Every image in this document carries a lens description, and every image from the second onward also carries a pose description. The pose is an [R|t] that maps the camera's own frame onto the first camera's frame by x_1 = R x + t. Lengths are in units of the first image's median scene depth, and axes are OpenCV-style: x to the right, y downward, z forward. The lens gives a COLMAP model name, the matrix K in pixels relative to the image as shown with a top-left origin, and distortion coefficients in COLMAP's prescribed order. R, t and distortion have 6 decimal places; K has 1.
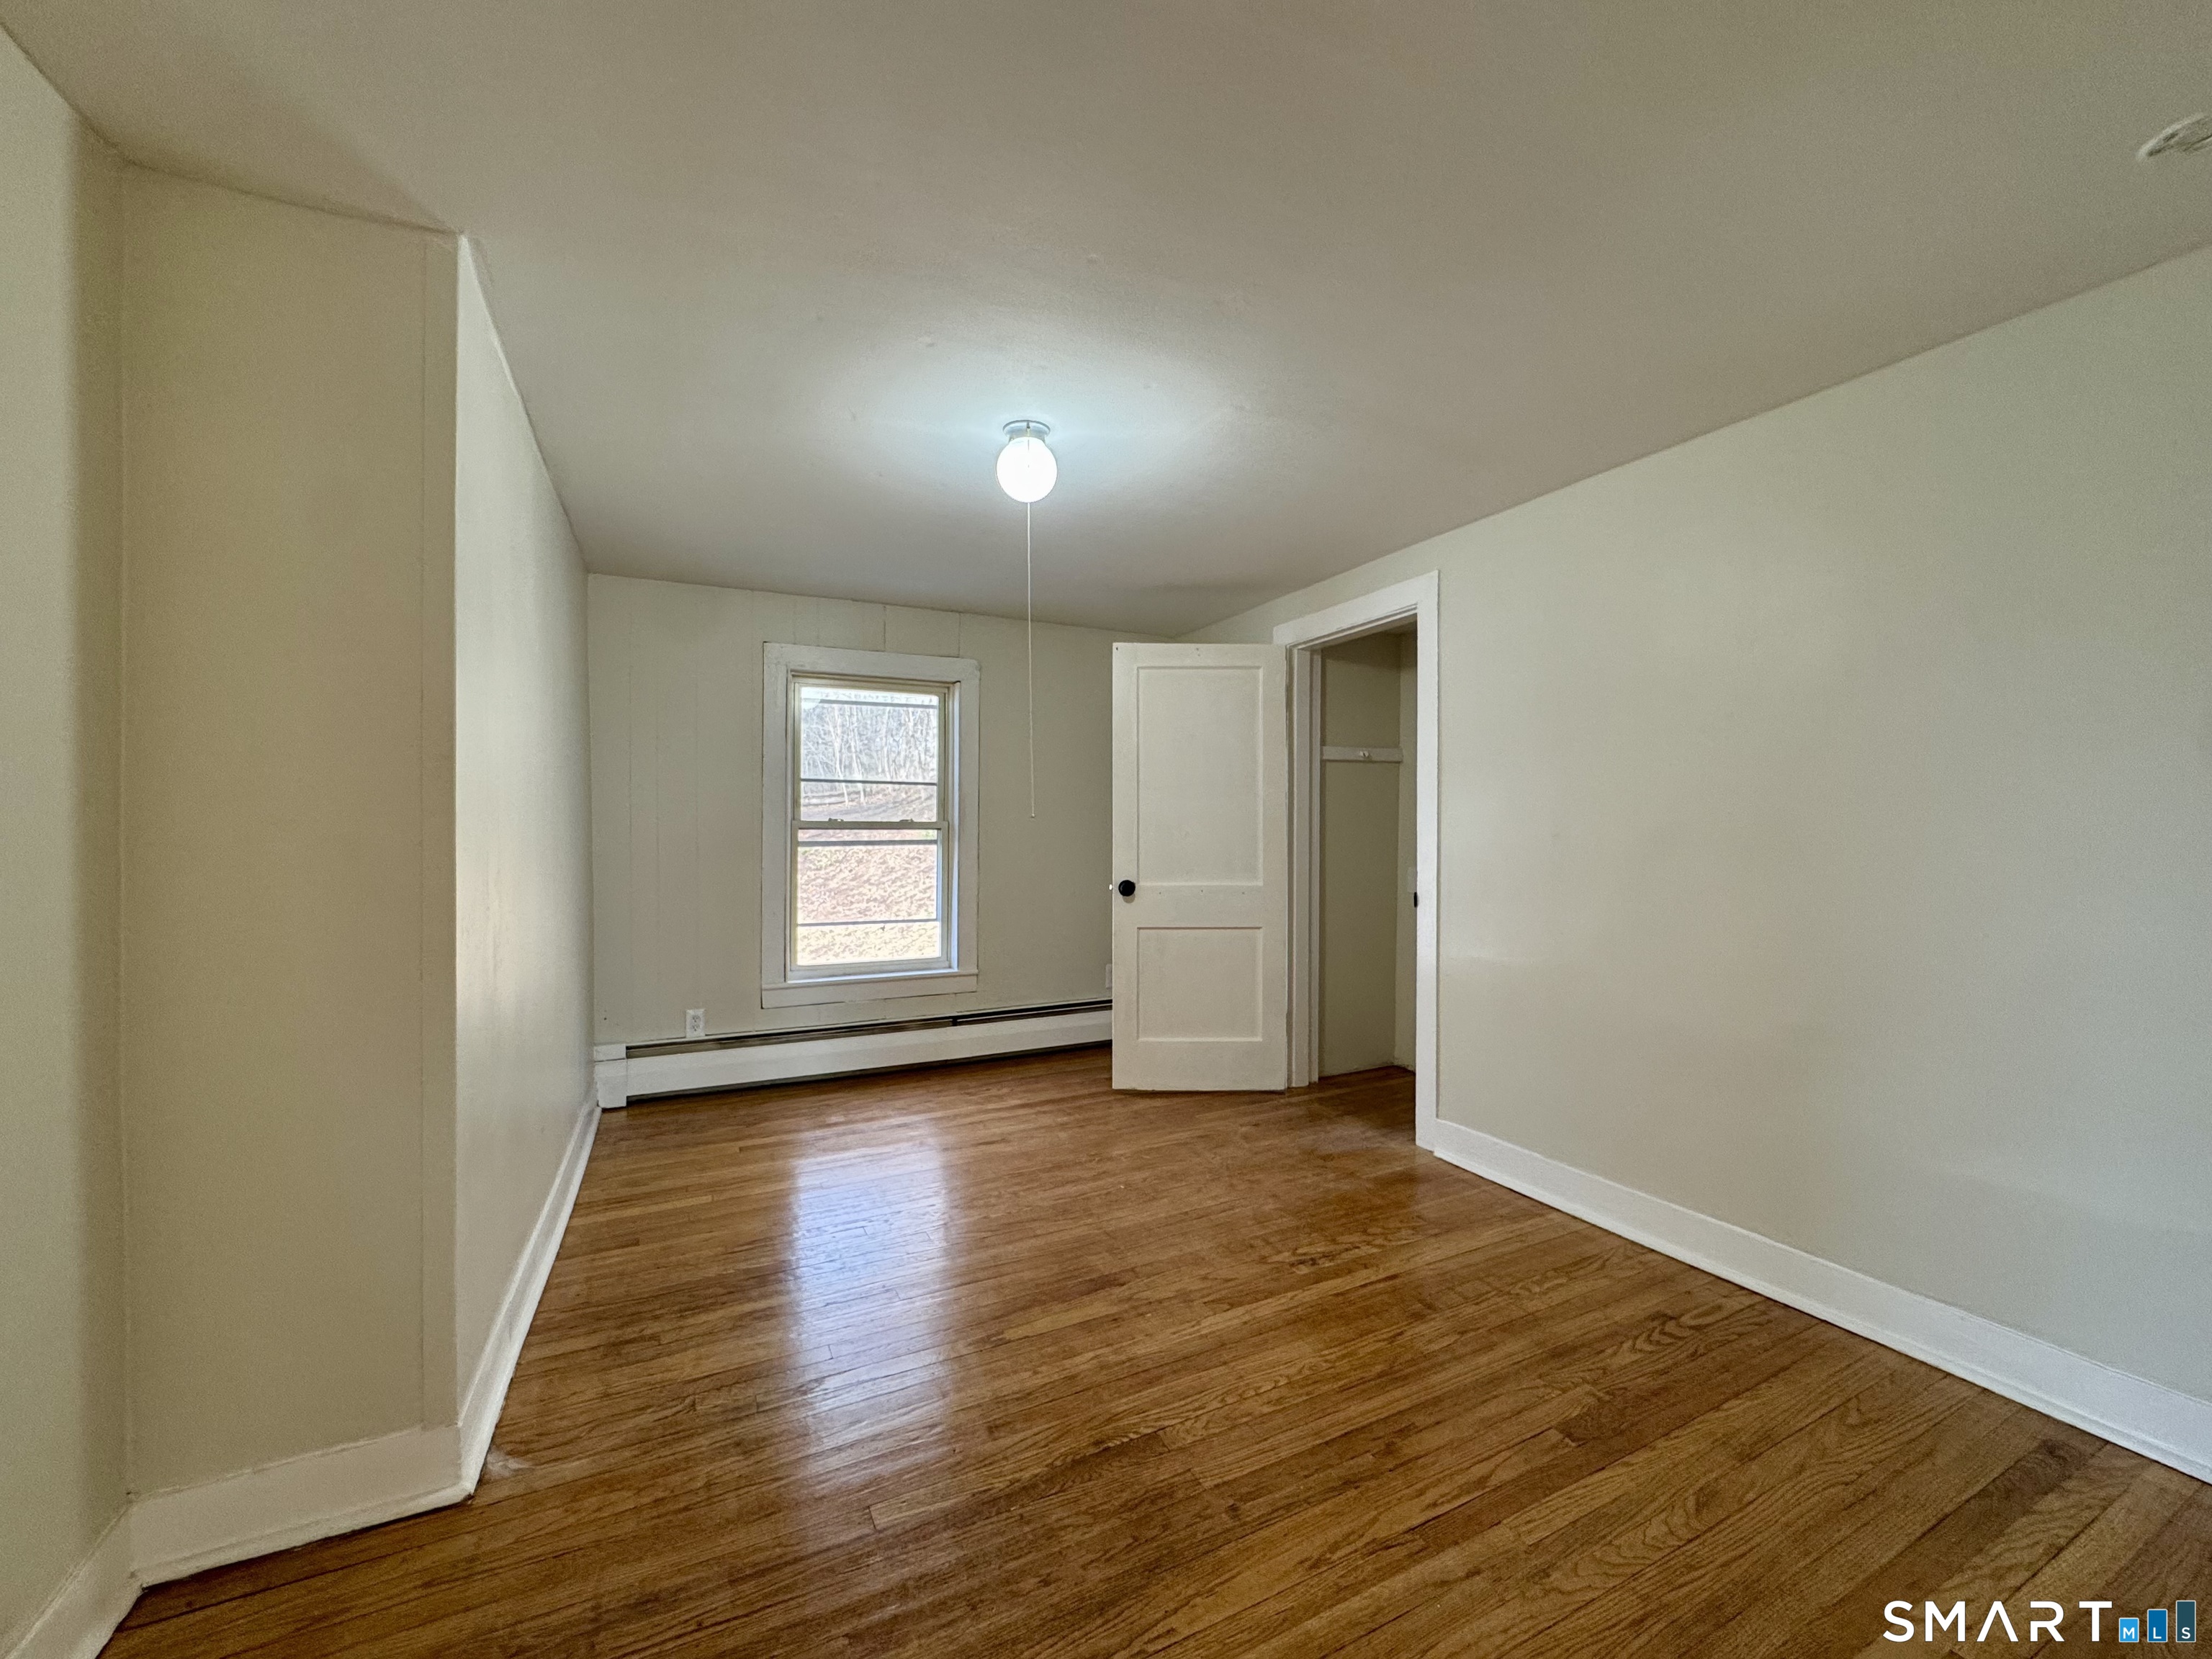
lens RADIAL K [[882.7, 0, 1108.0], [0, 882.7, 823.6], [0, 0, 1]] dist [-0.002240, -0.000157]
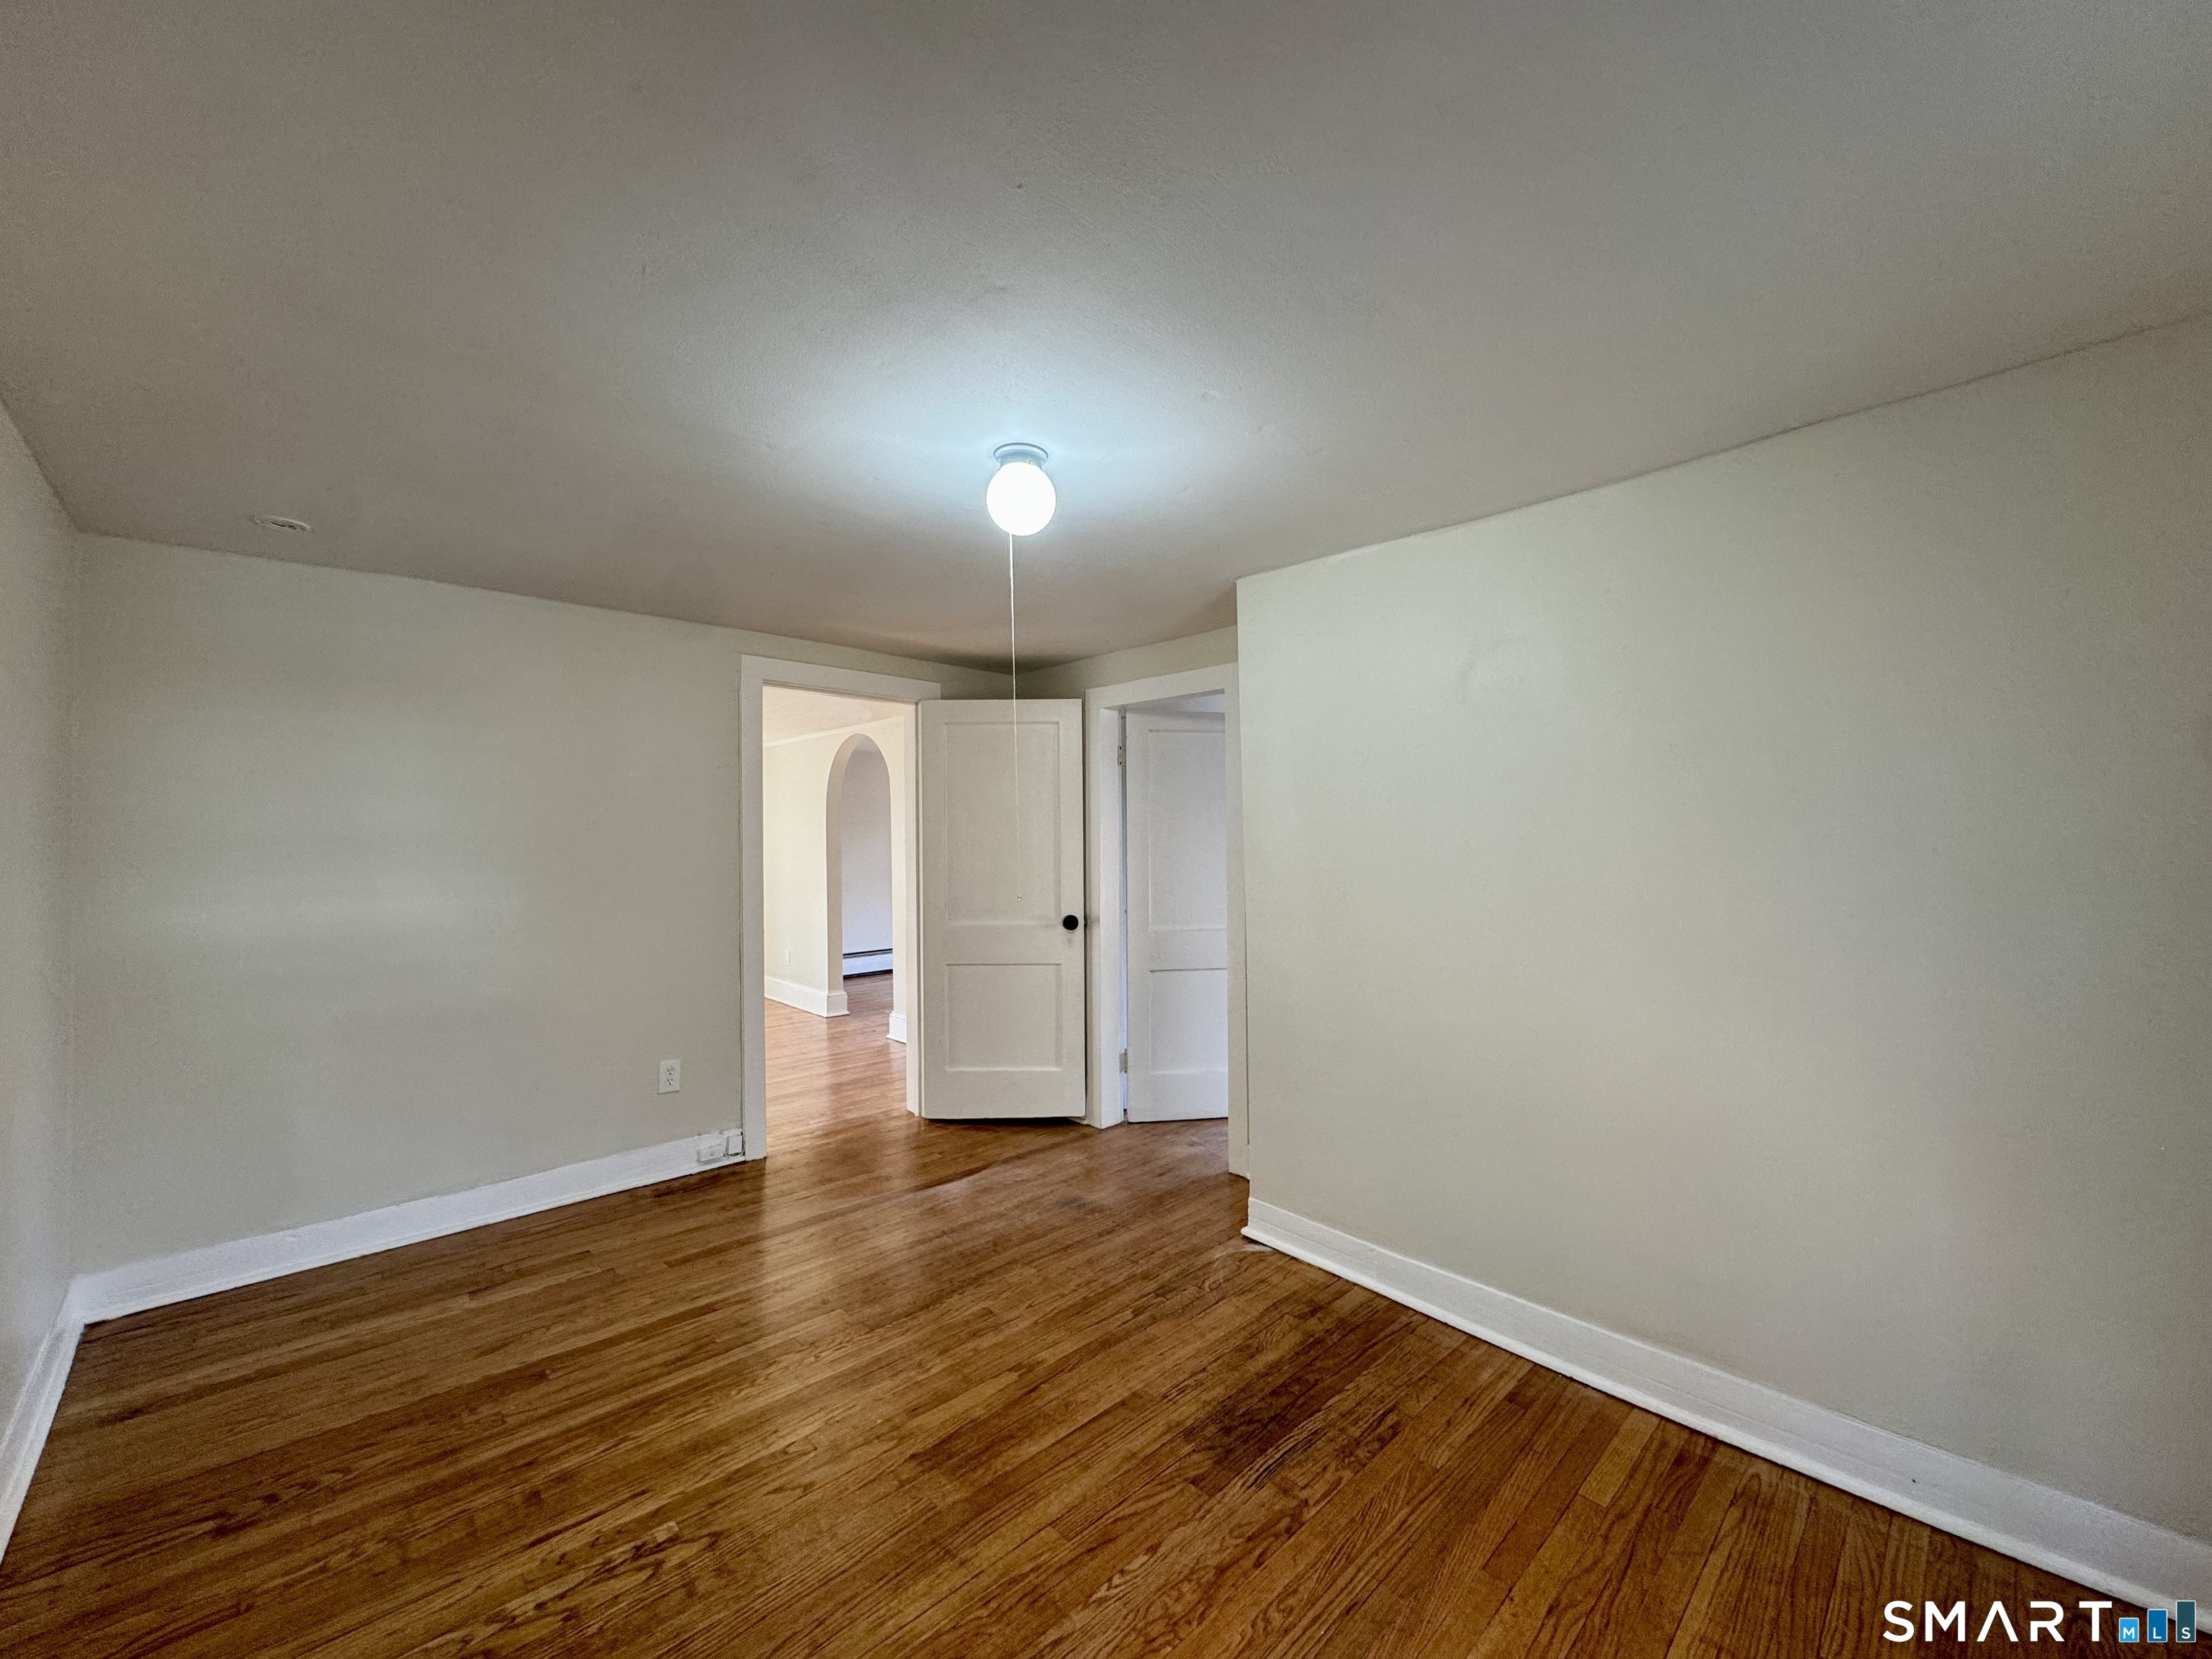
lens RADIAL K [[882.7, 0, 1104.2], [0, 882.7, 833.9], [0, 0, 1]] dist [-0.002240, -0.000157]
pose [[-0.952989, 0.004954, -0.302965, 0.102688], [0.005062, 0.999987, 0.000429, -0.079936], [0.302963, -0.001125, -0.953002, 2.025067]]
